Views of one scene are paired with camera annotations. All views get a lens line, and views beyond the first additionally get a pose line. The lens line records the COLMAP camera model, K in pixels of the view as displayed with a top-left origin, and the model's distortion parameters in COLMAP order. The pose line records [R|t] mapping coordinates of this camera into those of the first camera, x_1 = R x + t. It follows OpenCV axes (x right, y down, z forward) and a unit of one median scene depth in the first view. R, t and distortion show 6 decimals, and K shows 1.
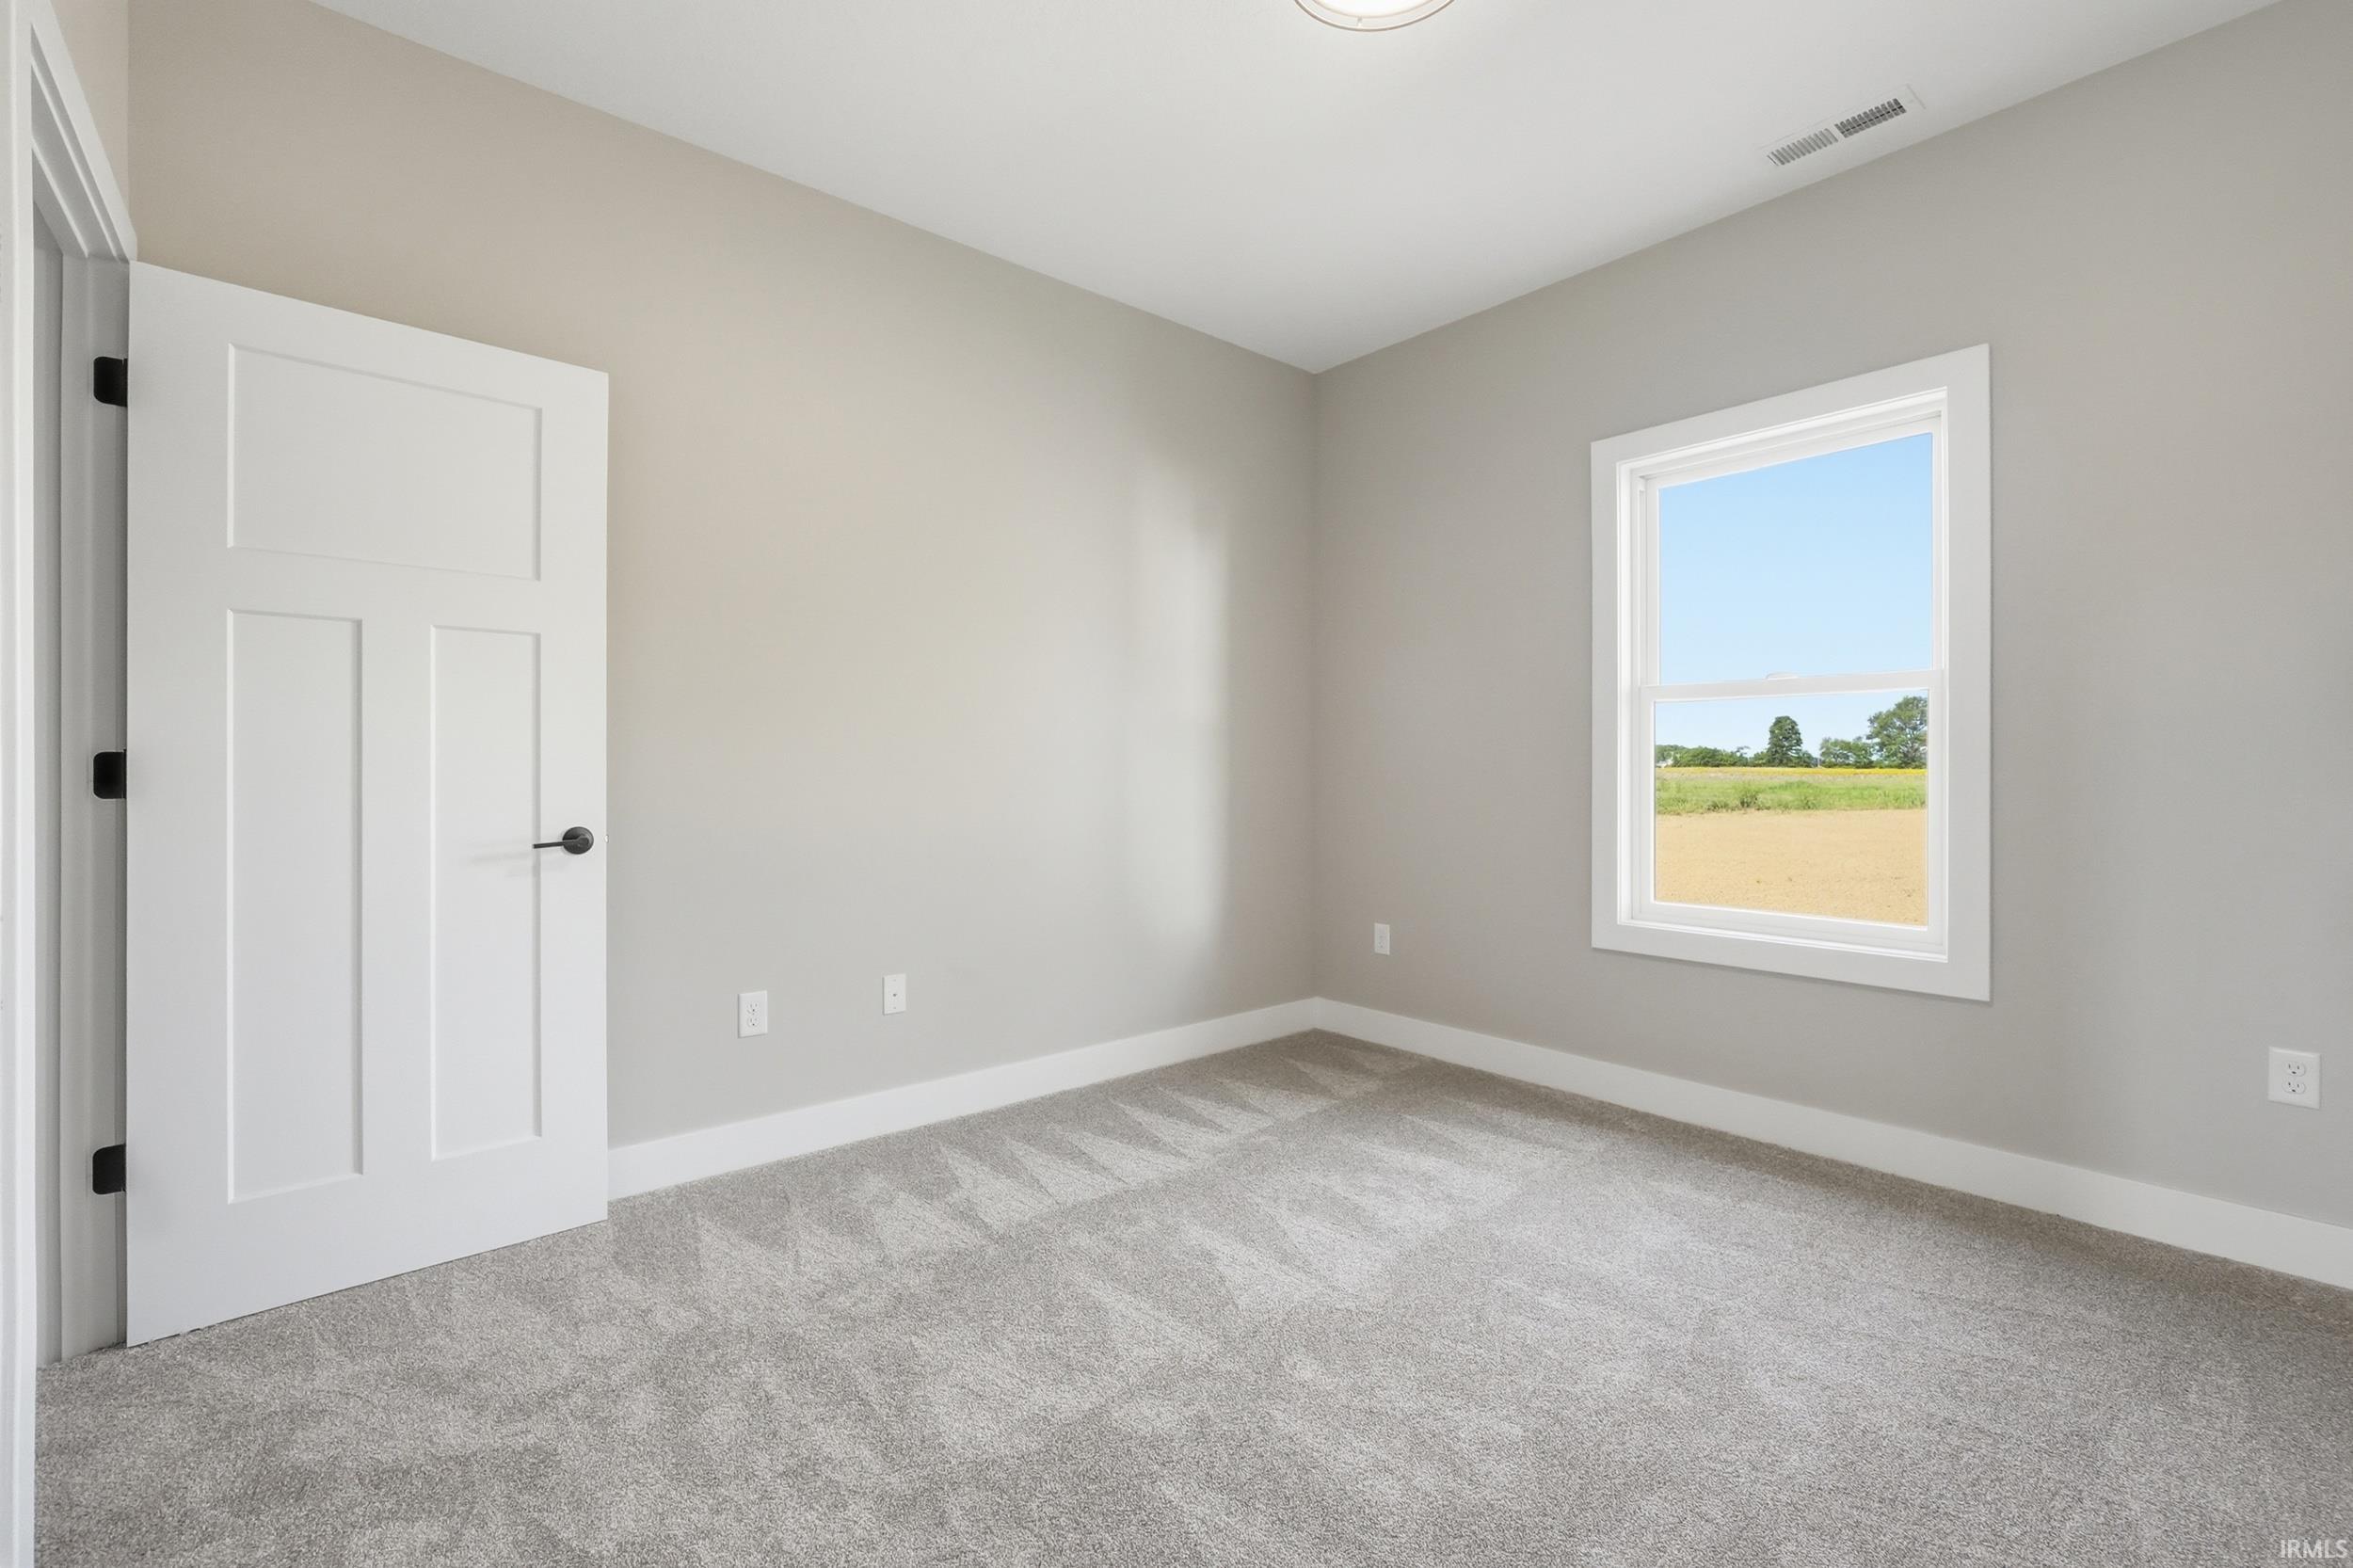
lens RADIAL K [[1006.7, 0, 1181.3], [0, 1006.7, 772.9], [0, 0, 1]] dist [-0.010957, 0.000803]
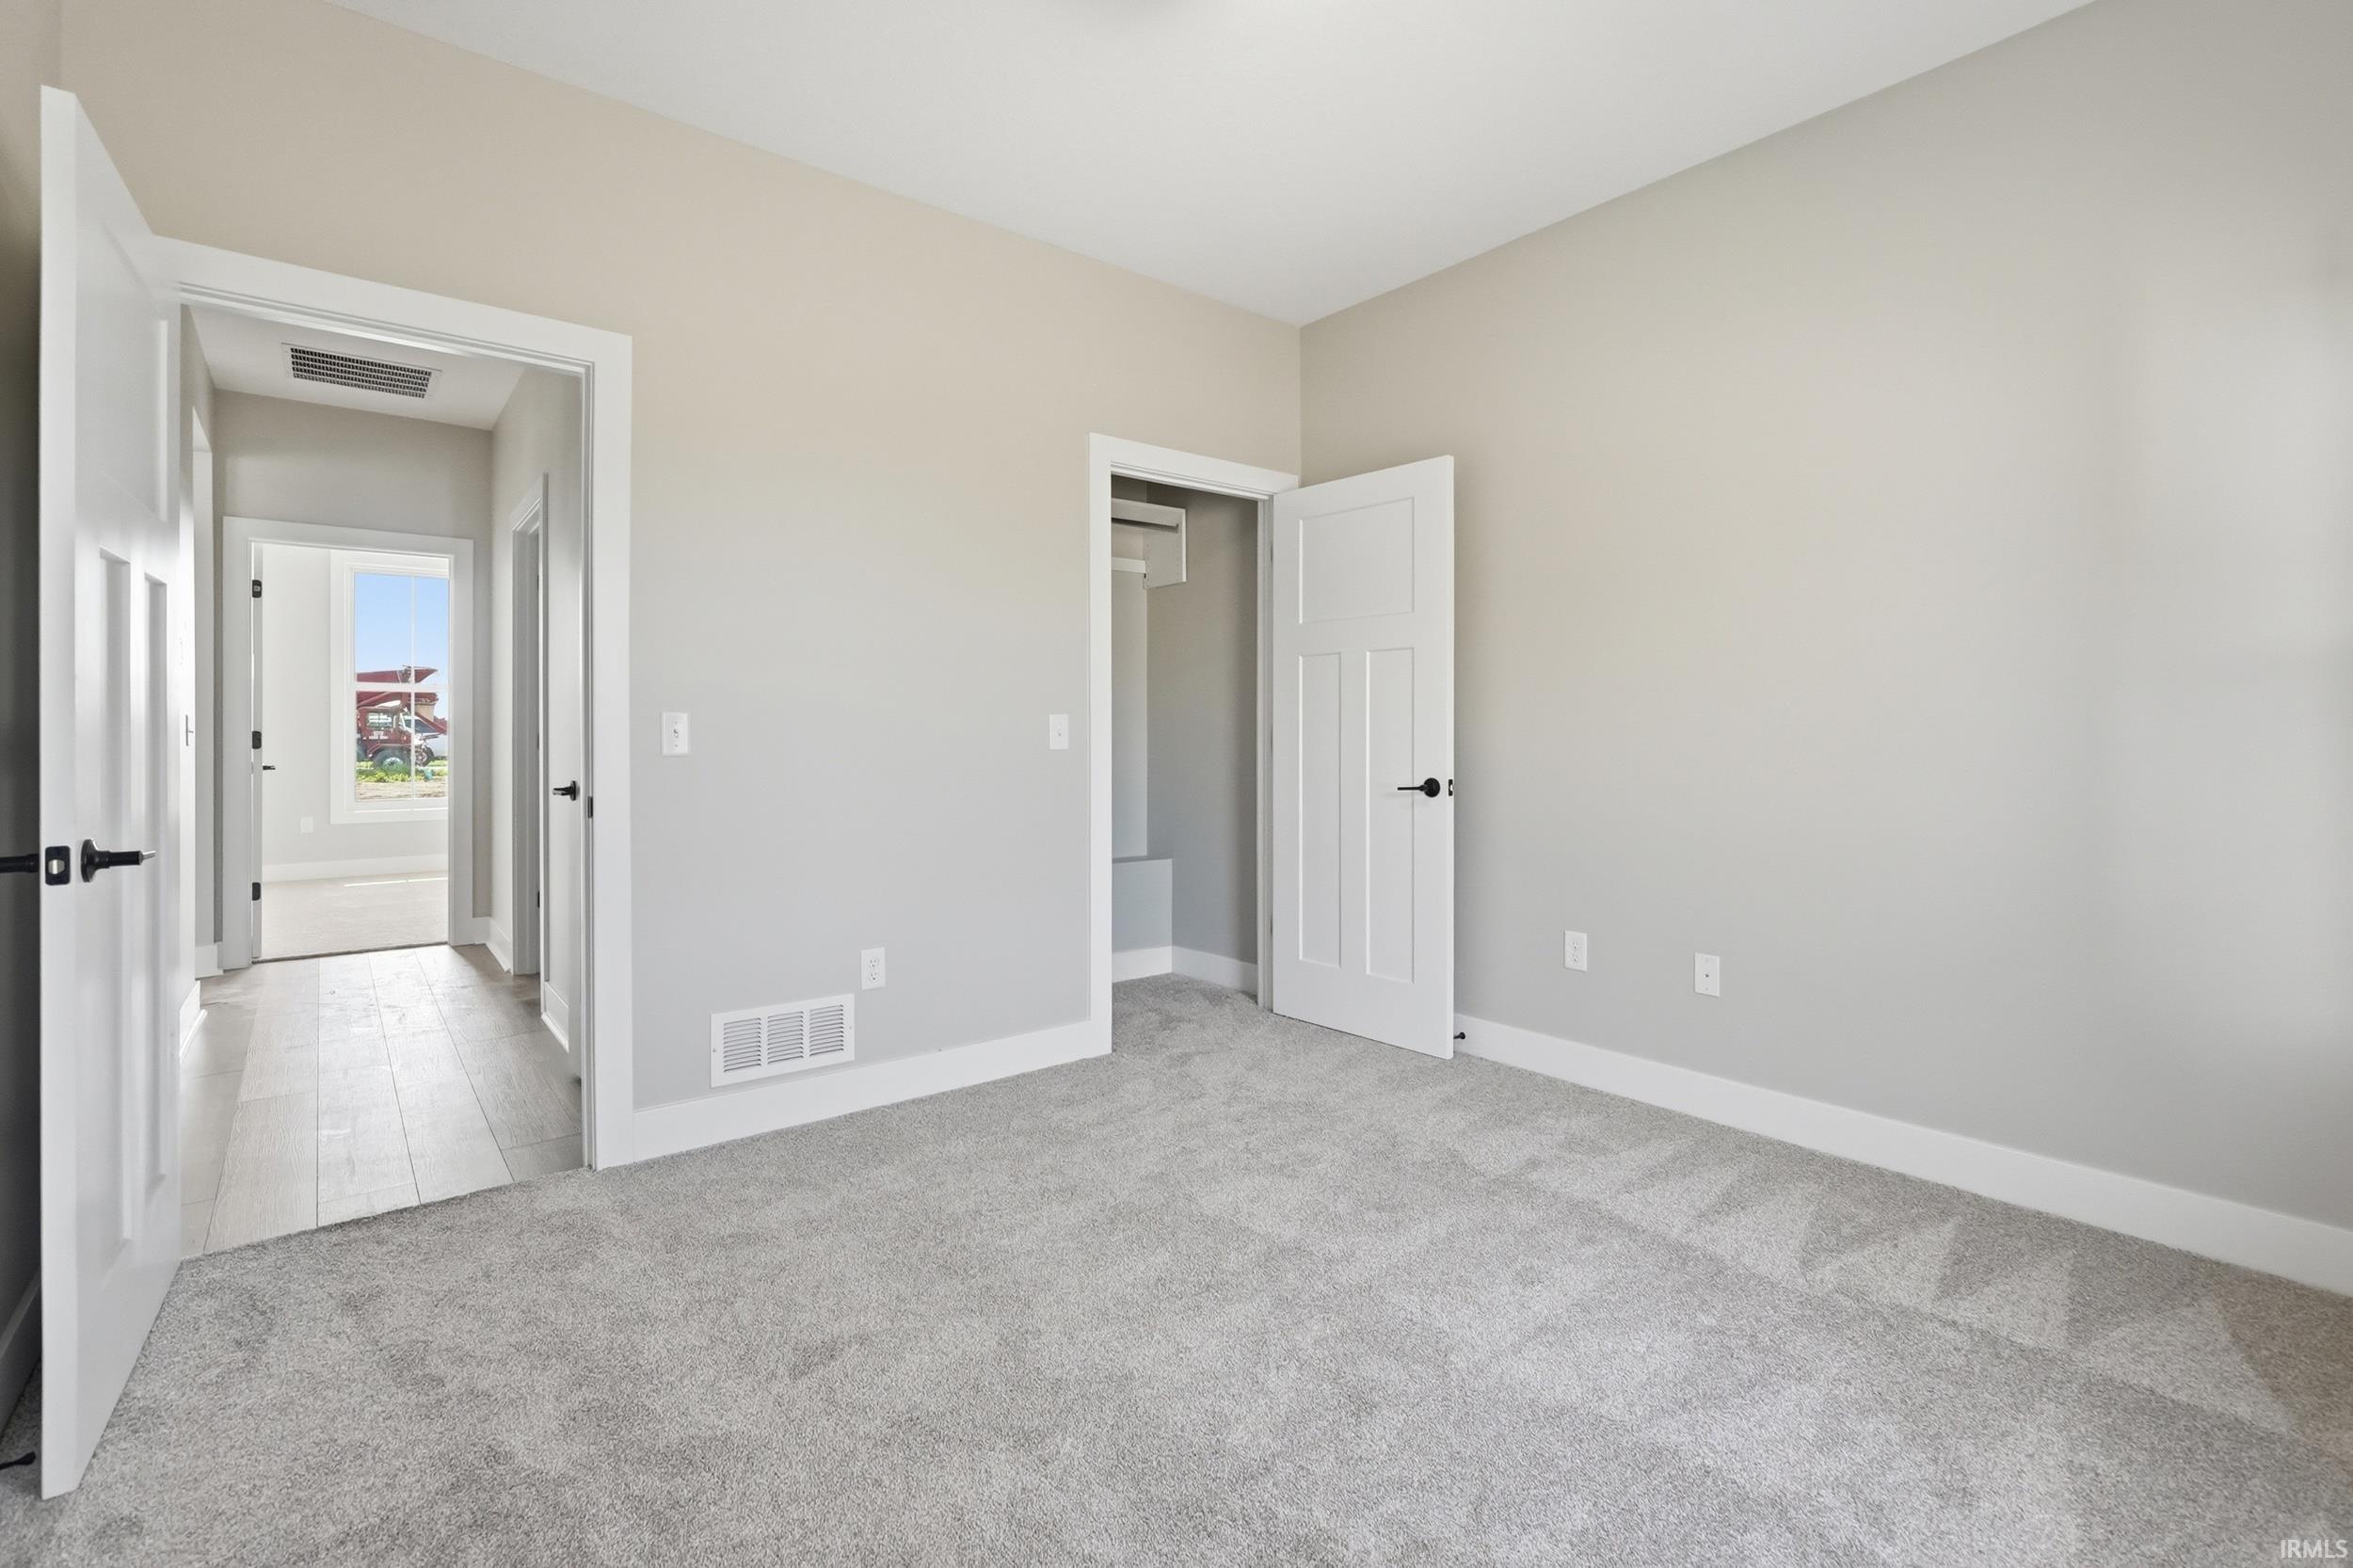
lens RADIAL K [[1006.7, 0, 1181.3], [0, 1006.7, 772.9], [0, 0, 1]] dist [-0.010957, 0.000803]
pose [[-0.005737, 0.029499, -0.999548, 0.803493], [-0.007897, 0.999532, 0.029544, 0.006699], [0.999952, 0.008063, -0.005501, 0.618975]]
